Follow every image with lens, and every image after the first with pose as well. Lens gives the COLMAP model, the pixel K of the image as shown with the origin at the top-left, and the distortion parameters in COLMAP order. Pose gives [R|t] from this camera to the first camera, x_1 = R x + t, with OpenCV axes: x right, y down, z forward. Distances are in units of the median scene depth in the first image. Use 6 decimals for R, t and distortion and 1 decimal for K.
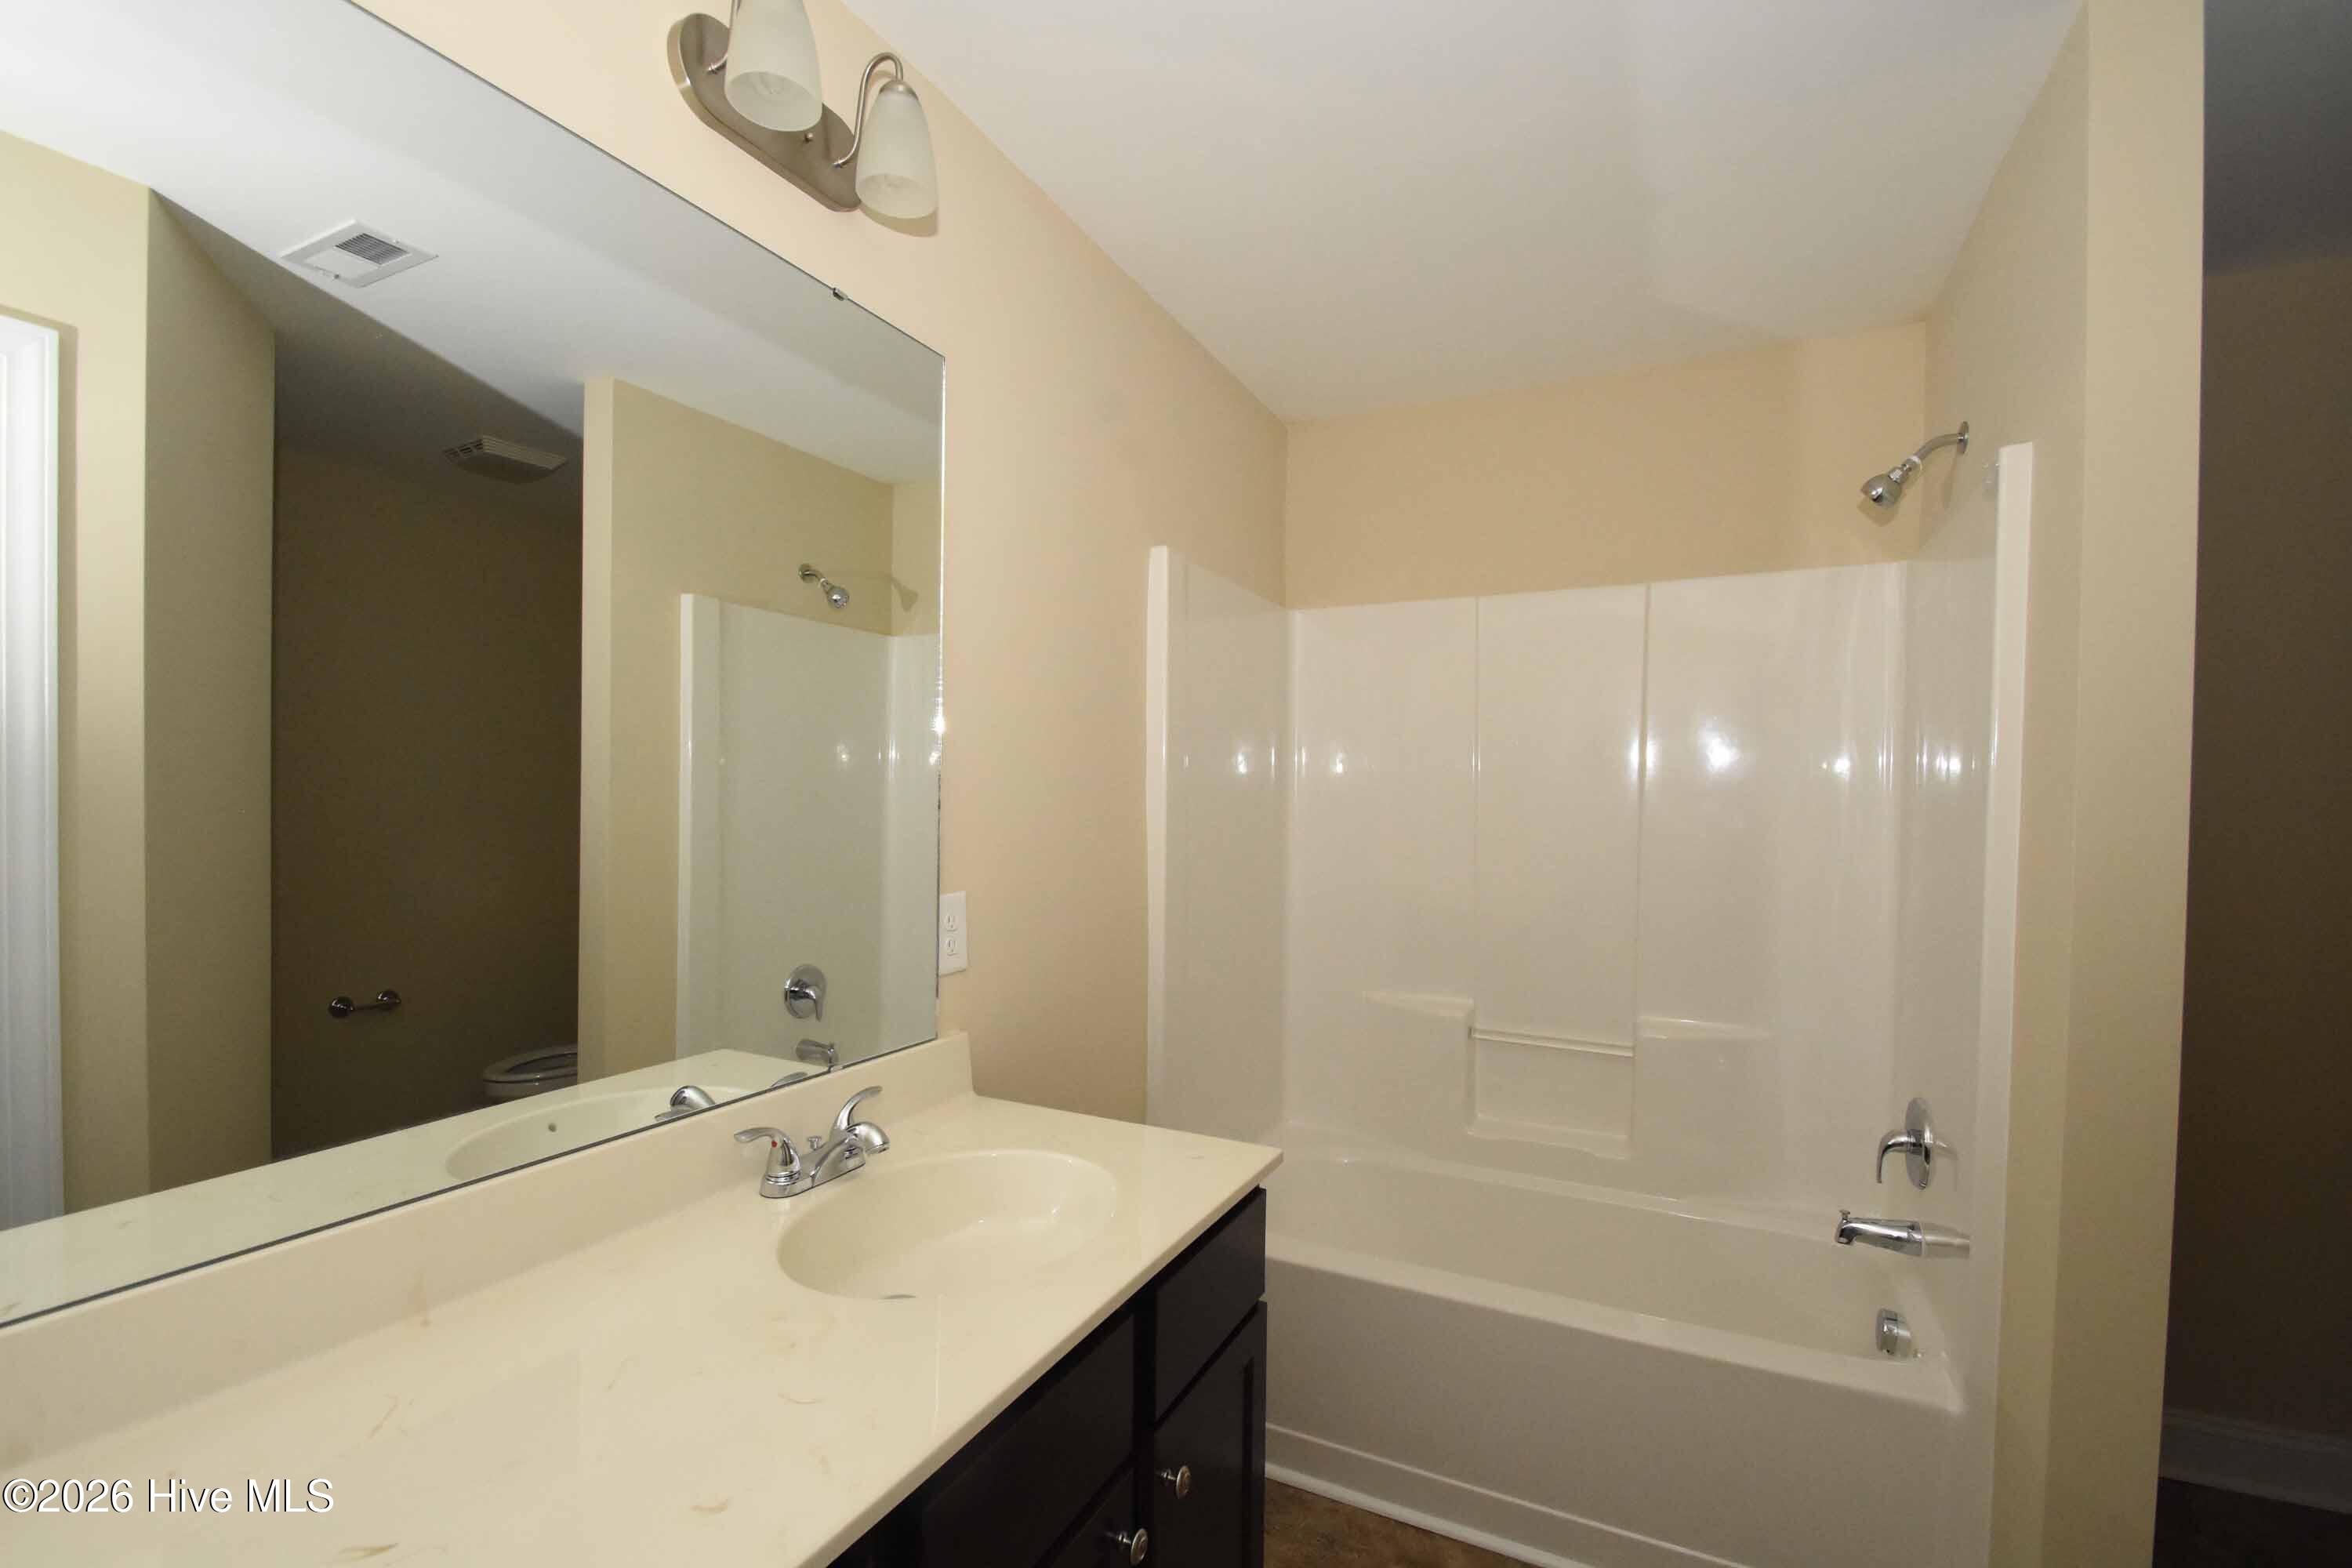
lens RADIAL K [[1029.2, 0, 1155.0], [0, 1029.2, 822.7], [0, 0, 1]] dist [-0.000202, -0.006009]
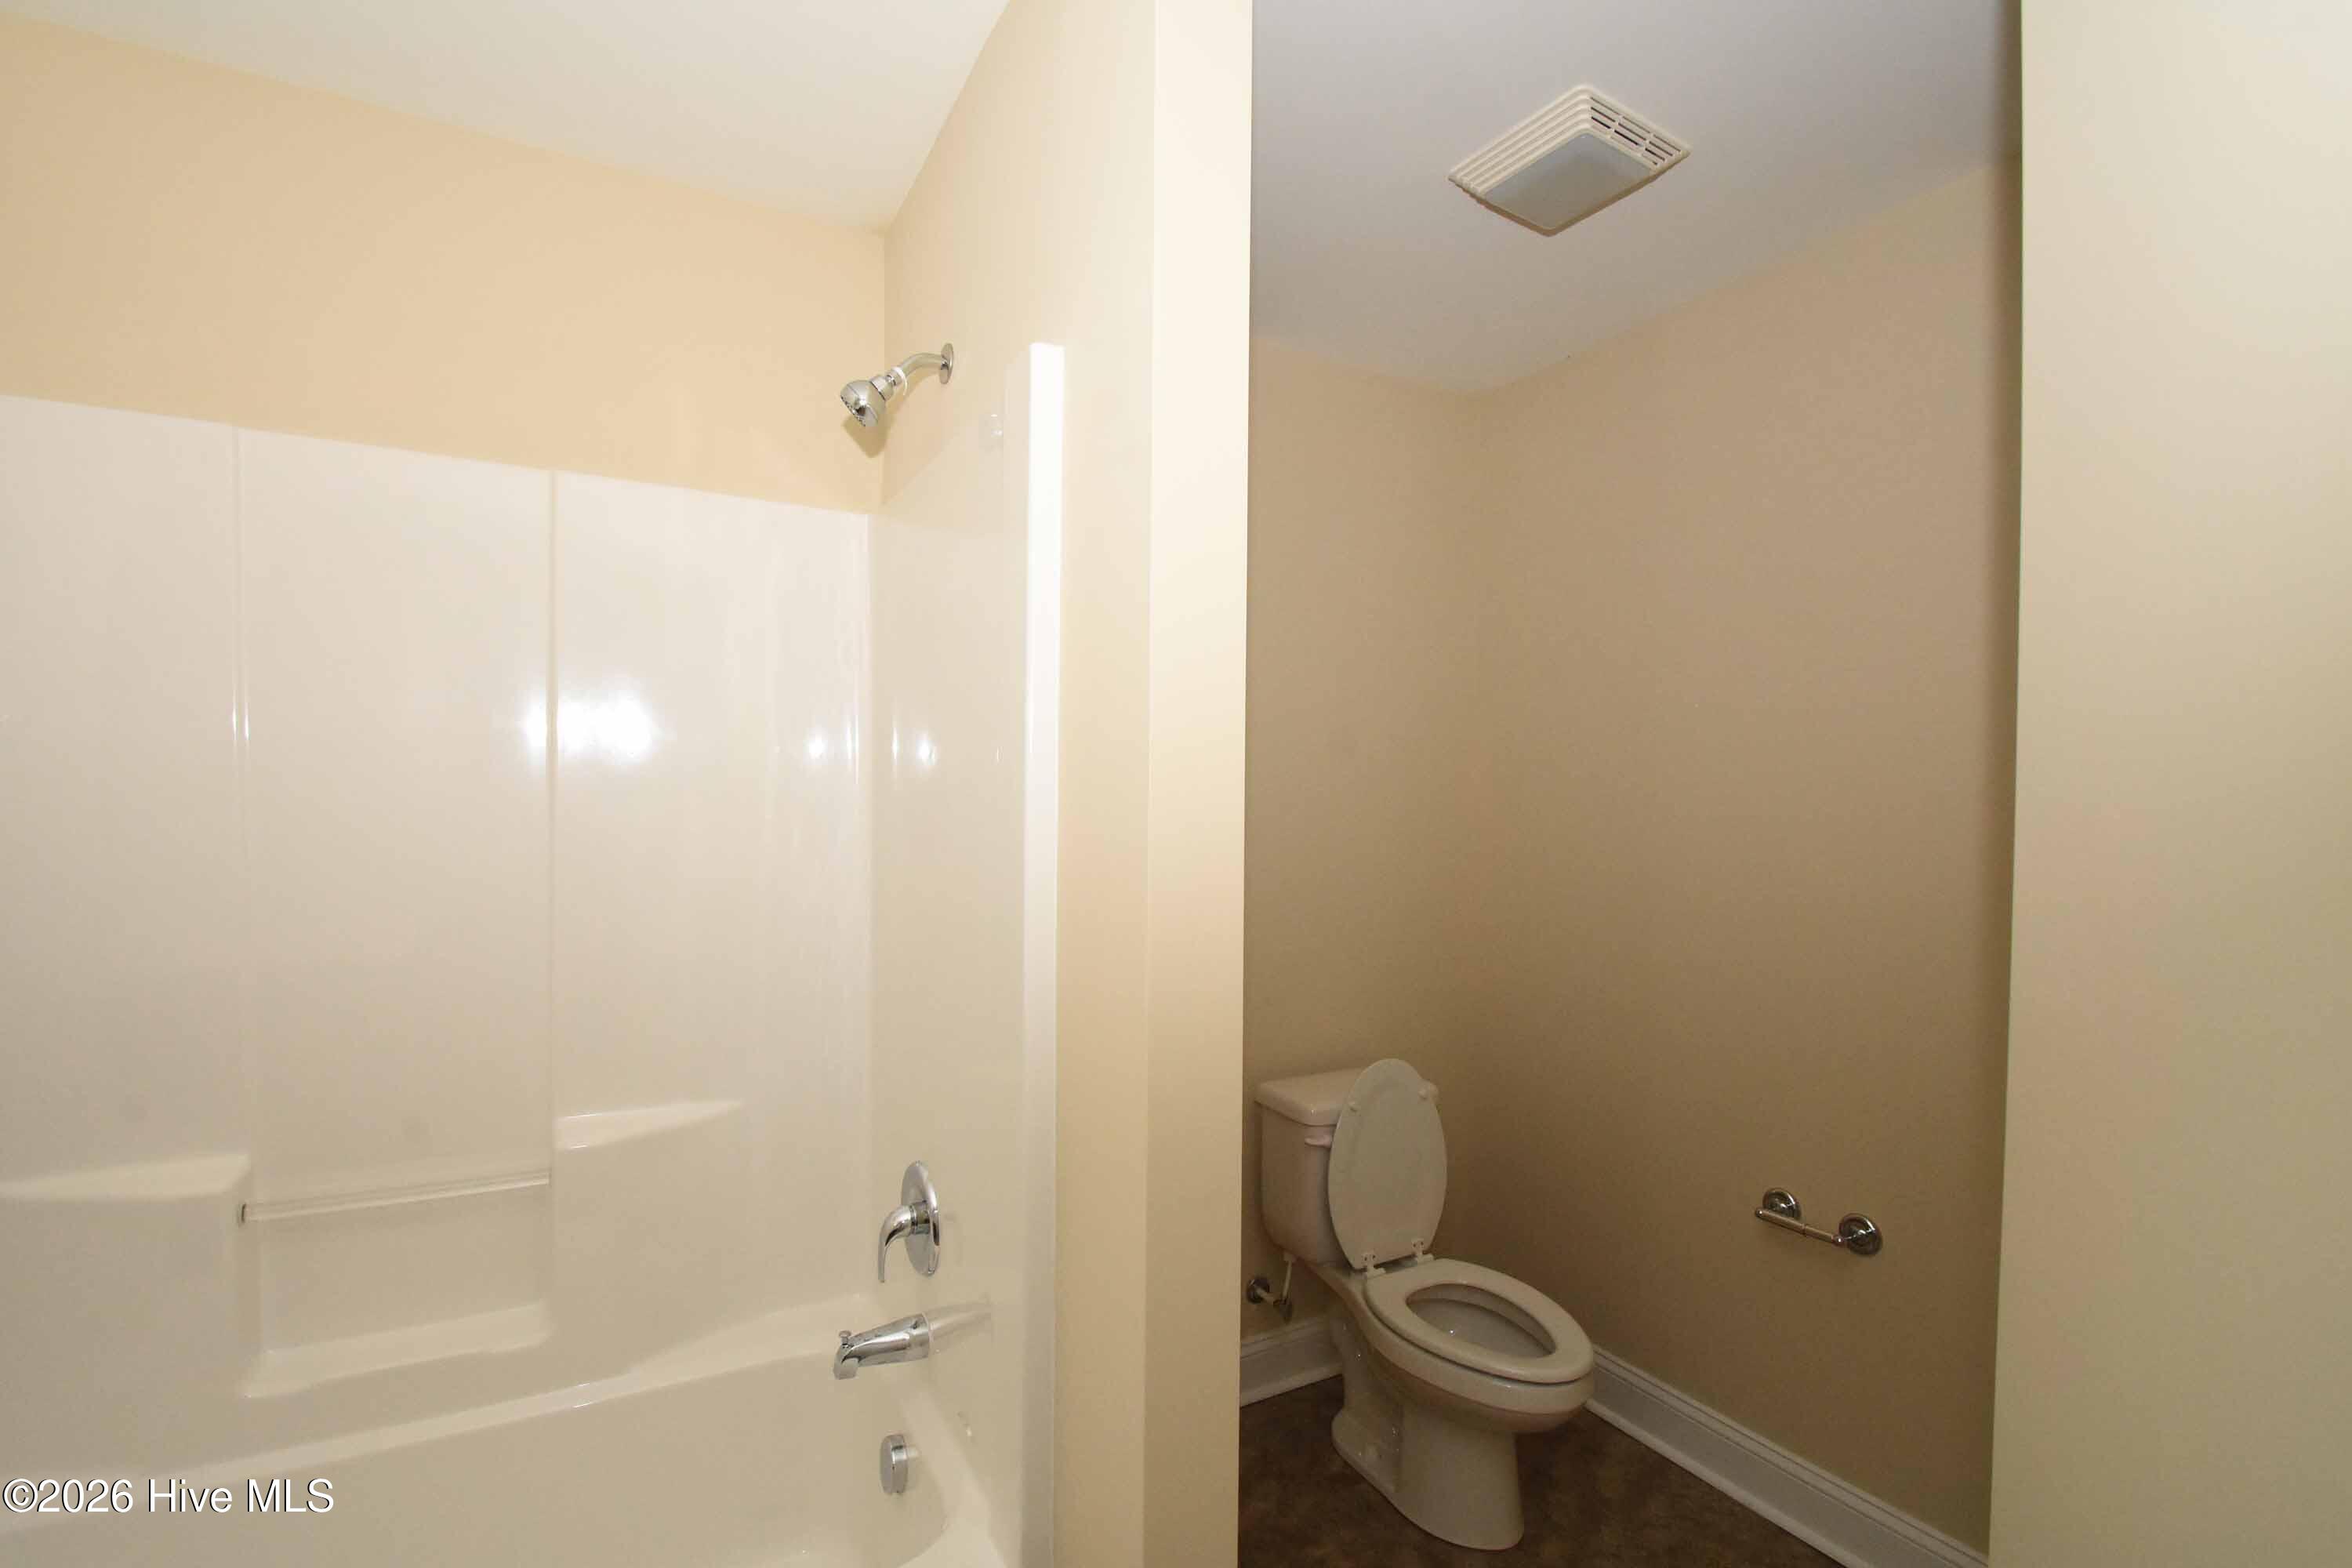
lens RADIAL K [[1043.7, 0, 1176.0], [0, 1043.7, 784.0], [0, 0, 1]] dist [0.000224, -0.011677]
pose [[0.556887, -0.009596, 0.830533, 0.170887], [0.023459, 0.999716, -0.004179, -0.020638], [-0.830257, 0.021811, 0.556954, 0.358485]]
